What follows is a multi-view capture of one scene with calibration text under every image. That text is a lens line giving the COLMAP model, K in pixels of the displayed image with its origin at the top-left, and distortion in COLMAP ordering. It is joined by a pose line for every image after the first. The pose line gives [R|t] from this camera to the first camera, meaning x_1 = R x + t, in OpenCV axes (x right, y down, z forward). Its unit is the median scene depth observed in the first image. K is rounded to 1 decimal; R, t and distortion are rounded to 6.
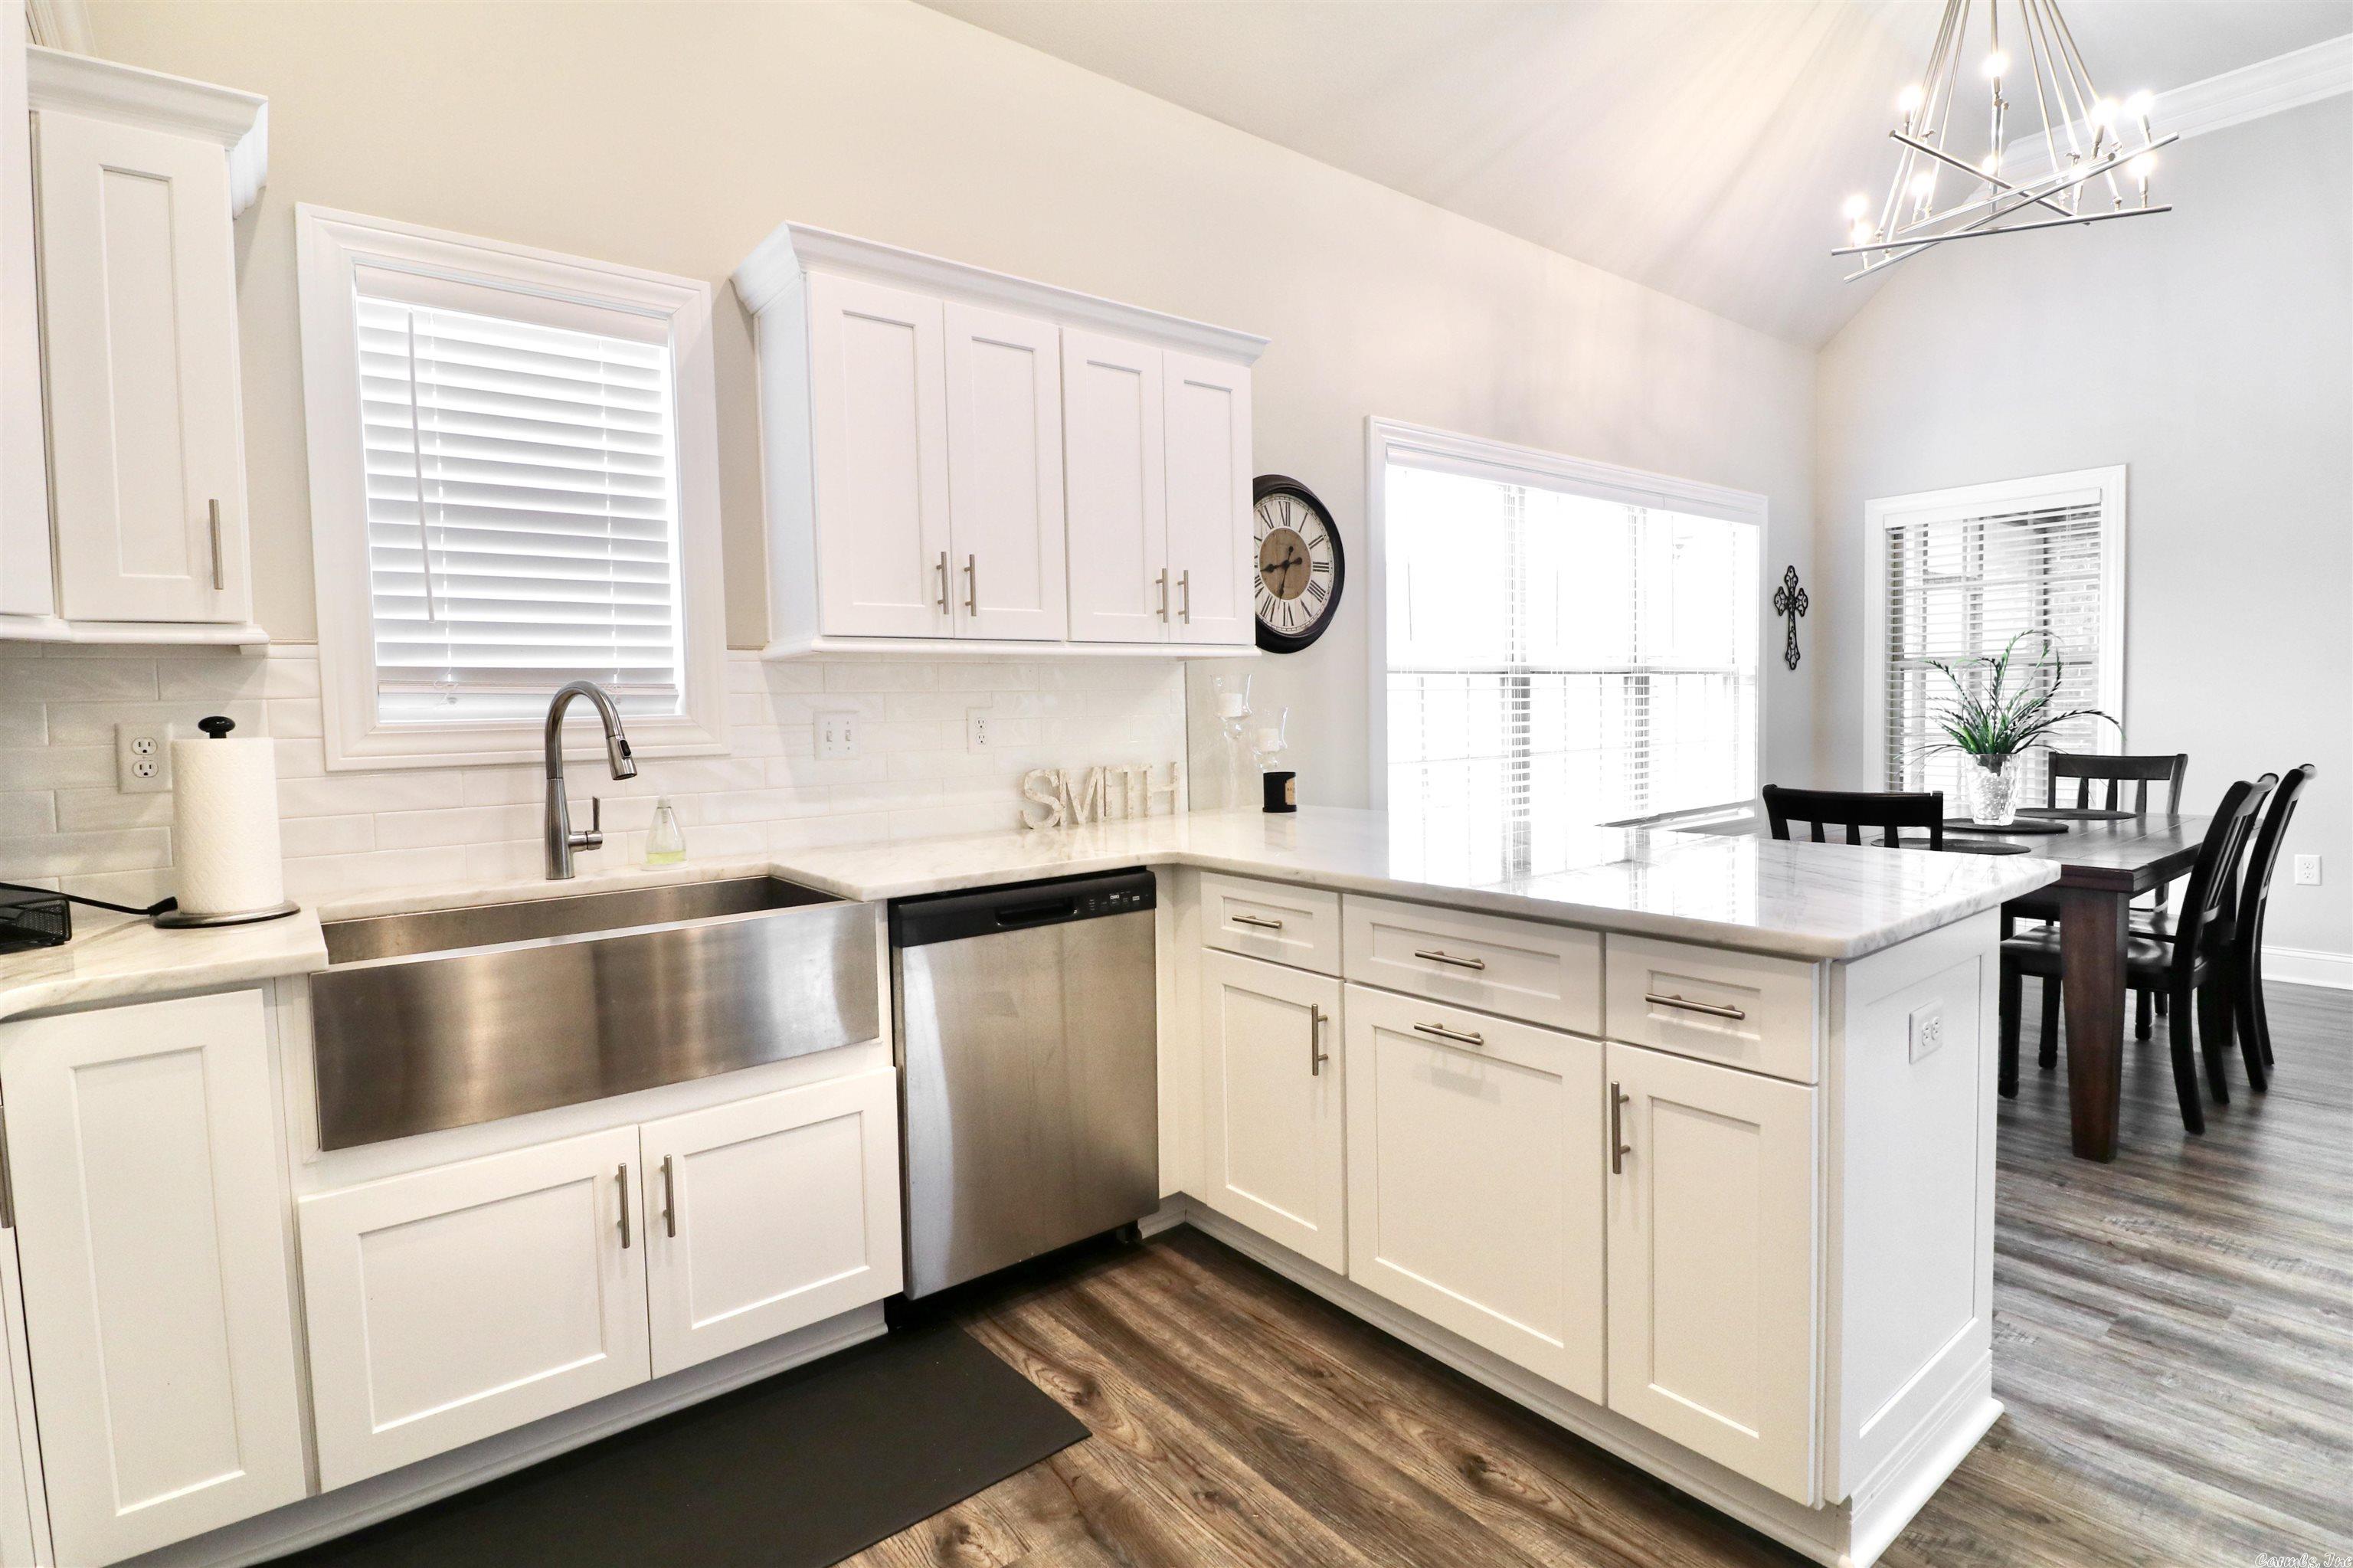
lens RADIAL K [[1132.8, 0, 1164.8], [0, 1132.8, 763.5], [0, 0, 1]] dist [-0.012572, -0.002742]
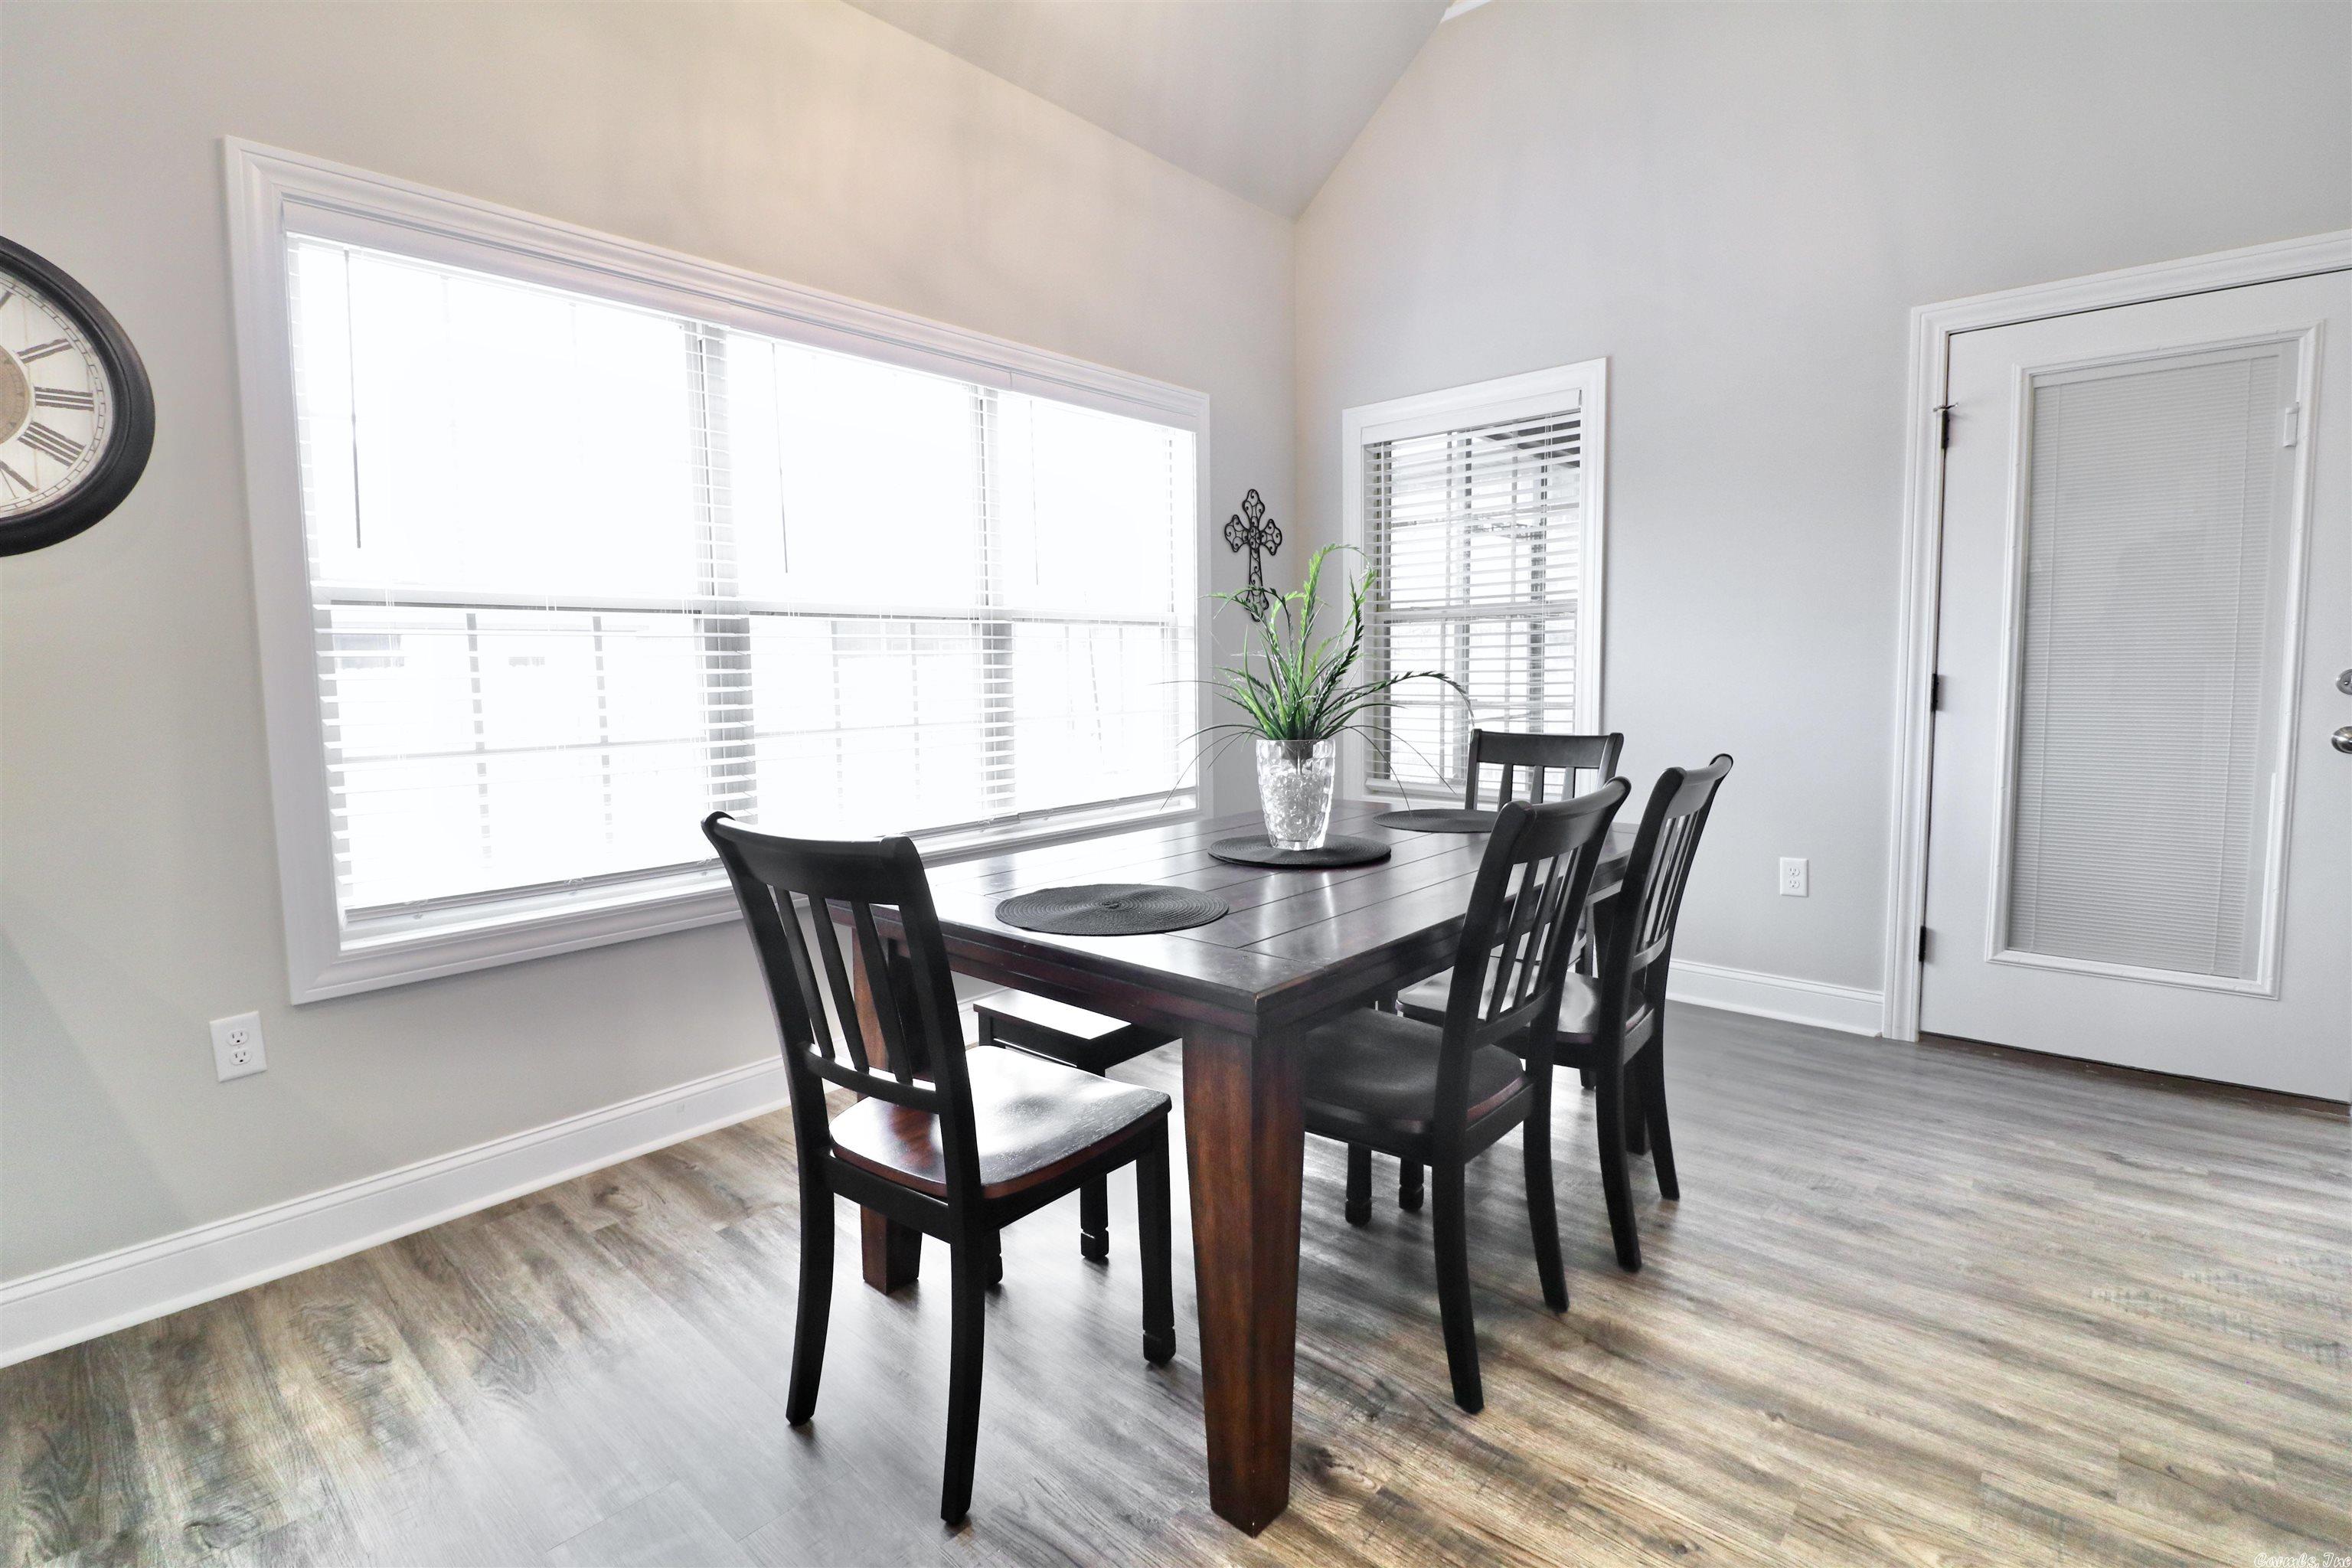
lens RADIAL K [[1081.9, 0, 1164.0], [0, 1081.9, 763.6], [0, 0, 1]] dist [-0.007289, -0.007999]
pose [[0.983719, -0.012018, 0.179313, 0.699095], [0.005683, 0.999343, 0.035799, -0.020569], [-0.179625, -0.034197, 0.983141, 0.508958]]
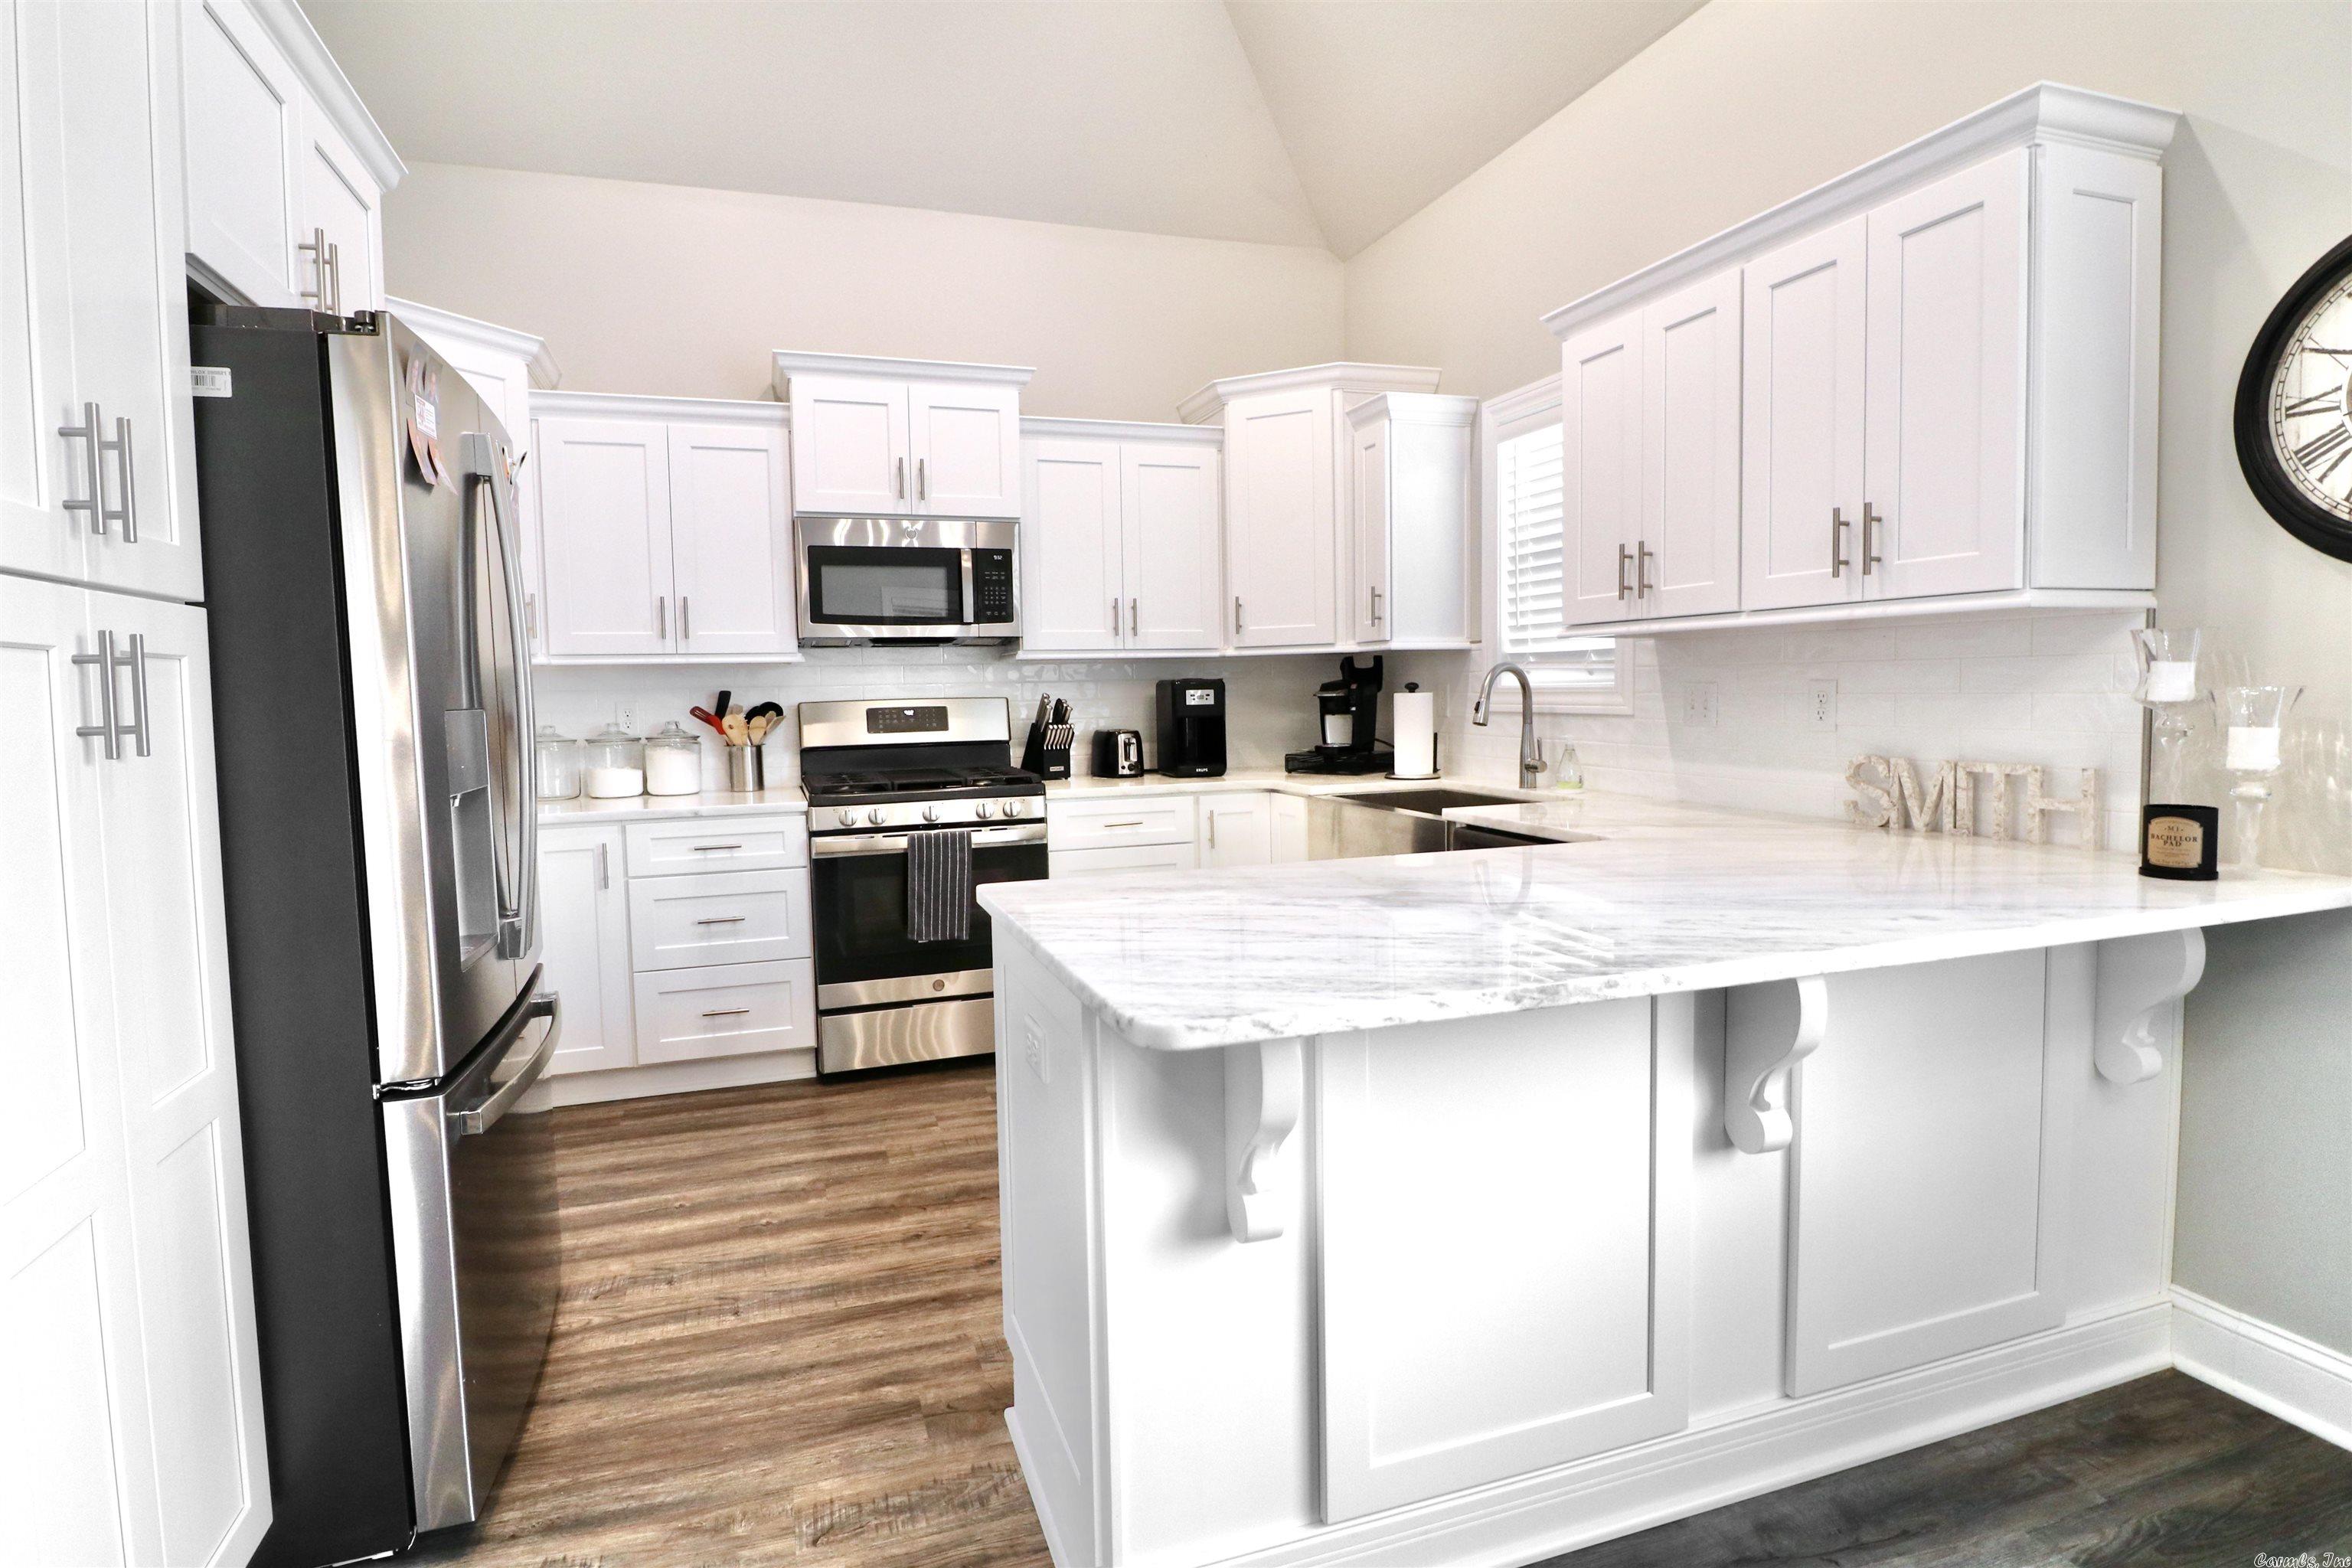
lens RADIAL K [[1196.1, 0, 1157.3], [0, 1196.1, 760.3], [0, 0, 1]] dist [-0.006685, -0.002032]
pose [[-0.327056, 0.087360, -0.940958, 0.913842], [-0.021458, 0.994775, 0.099815, -0.069571], [0.944761, 0.052836, -0.323472, 0.809564]]
